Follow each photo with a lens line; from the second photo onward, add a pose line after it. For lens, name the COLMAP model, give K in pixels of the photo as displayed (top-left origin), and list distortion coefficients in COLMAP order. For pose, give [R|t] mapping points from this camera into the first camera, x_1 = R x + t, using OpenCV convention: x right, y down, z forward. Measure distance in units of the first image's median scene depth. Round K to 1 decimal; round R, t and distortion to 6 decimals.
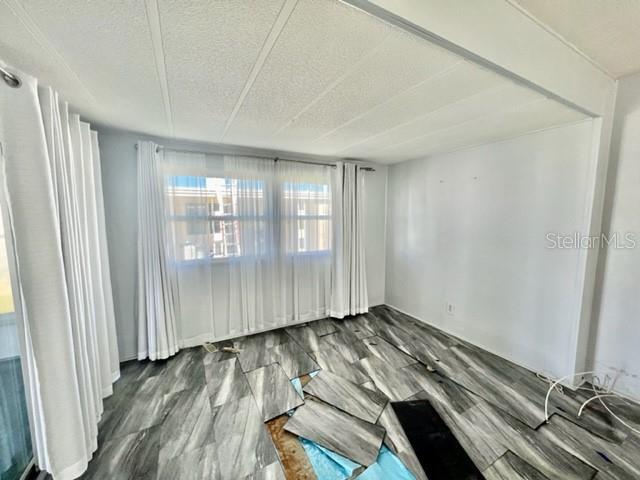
lens RADIAL K [[255.4, 0, 321.2], [0, 255.4, 239.0], [0, 0, 1]] dist [0.001183, -0.000668]
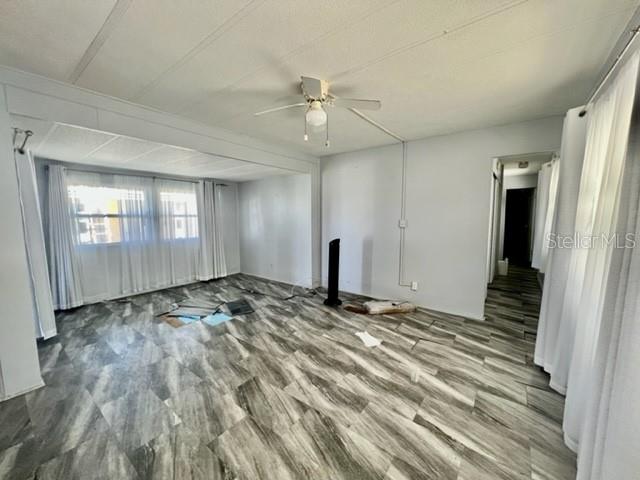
lens RADIAL K [[255.4, 0, 320.7], [0, 255.4, 241.2], [0, 0, 1]] dist [0.001183, -0.000668]
pose [[0.913938, -0.040266, 0.403852, 0.113322], [0.041510, 0.999122, 0.005678, 0.113636], [-0.403726, 0.011575, 0.914807, -0.884101]]
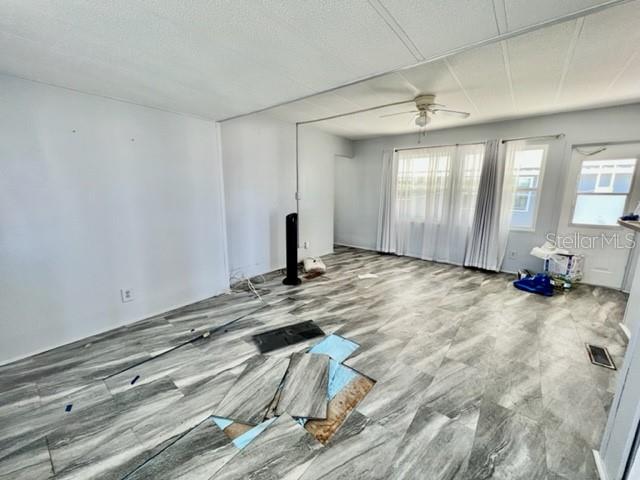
lens RADIAL K [[255.4, 0, 324.6], [0, 255.4, 239.3], [0, 0, 1]] dist [0.001183, -0.000668]
pose [[-0.395341, -0.172125, 0.902263, -0.530892], [0.082944, 0.971583, 0.221692, -0.039280], [-0.914782, 0.162481, -0.369829, 0.775247]]
